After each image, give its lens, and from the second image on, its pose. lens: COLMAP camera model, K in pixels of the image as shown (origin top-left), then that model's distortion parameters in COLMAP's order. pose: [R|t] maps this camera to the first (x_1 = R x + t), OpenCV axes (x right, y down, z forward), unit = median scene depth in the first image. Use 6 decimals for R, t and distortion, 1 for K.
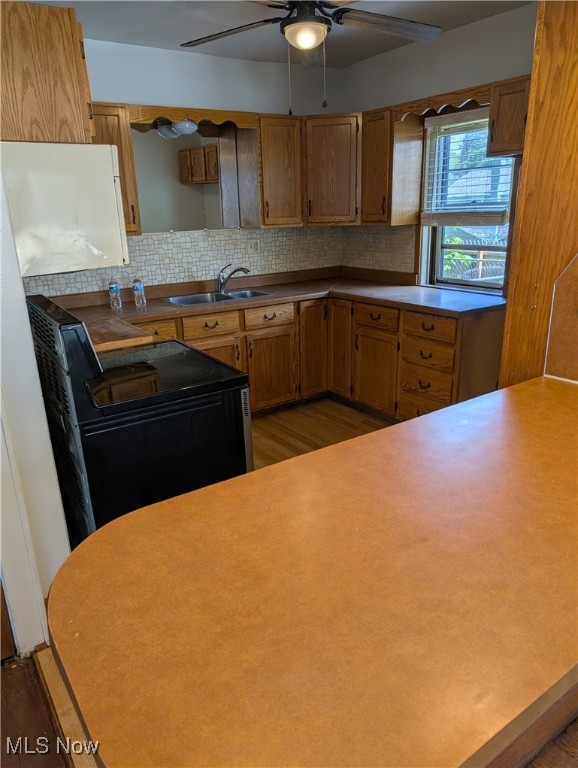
lens RADIAL K [[552.5, 0, 289.0], [0, 552.5, 384.0], [0, 0, 1]] dist [0.023032, -0.005385]
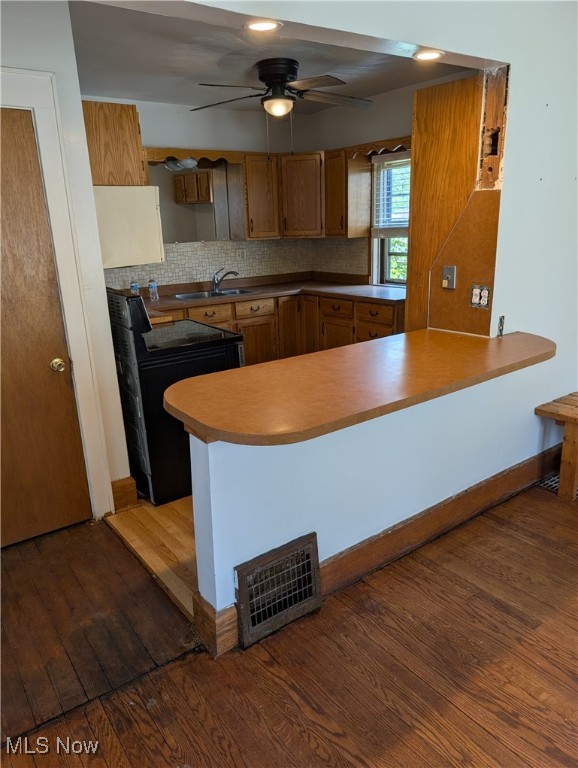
lens RADIAL K [[559.8, 0, 292.0], [0, 559.8, 392.8], [0, 0, 1]] dist [0.026045, -0.021858]
pose [[0.999248, -0.013747, 0.036250, 0.001412], [0.014251, 0.999805, -0.013685, 0.091112], [-0.036055, 0.014191, 0.999249, -0.296371]]
